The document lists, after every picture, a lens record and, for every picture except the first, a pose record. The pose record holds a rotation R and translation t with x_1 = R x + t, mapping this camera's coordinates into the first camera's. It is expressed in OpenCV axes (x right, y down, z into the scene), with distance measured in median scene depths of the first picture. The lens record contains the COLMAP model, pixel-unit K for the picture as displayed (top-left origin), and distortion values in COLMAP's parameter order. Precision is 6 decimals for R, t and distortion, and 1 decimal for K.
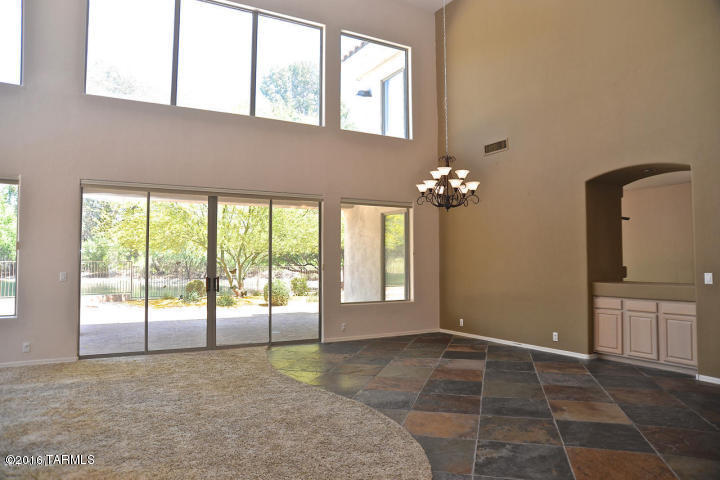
lens RADIAL K [[492.9, 0, 369.7], [0, 492.9, 240.5], [0, 0, 1]] dist [-0.187458, 0.169812]
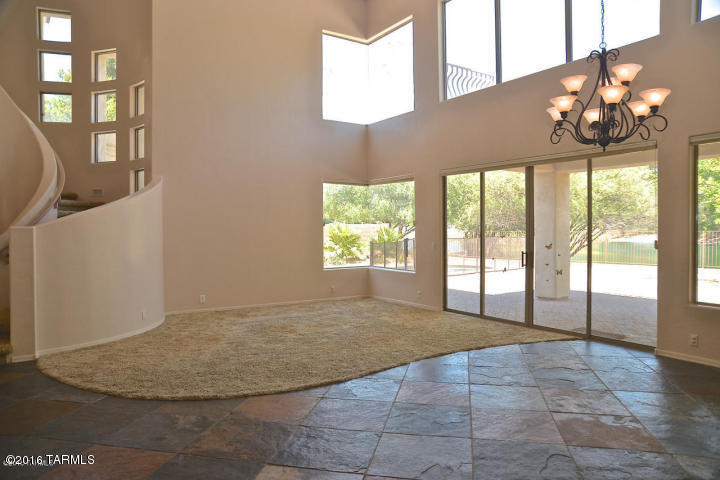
lens RADIAL K [[495.2, 0, 348.4], [0, 495.2, 228.9], [0, 0, 1]] dist [-0.181219, 0.168212]
pose [[0.032870, 0.002293, -0.999457, 0.618809], [0.043025, 0.999067, 0.003707, 0.013288], [0.998533, -0.043124, 0.032741, 0.621401]]
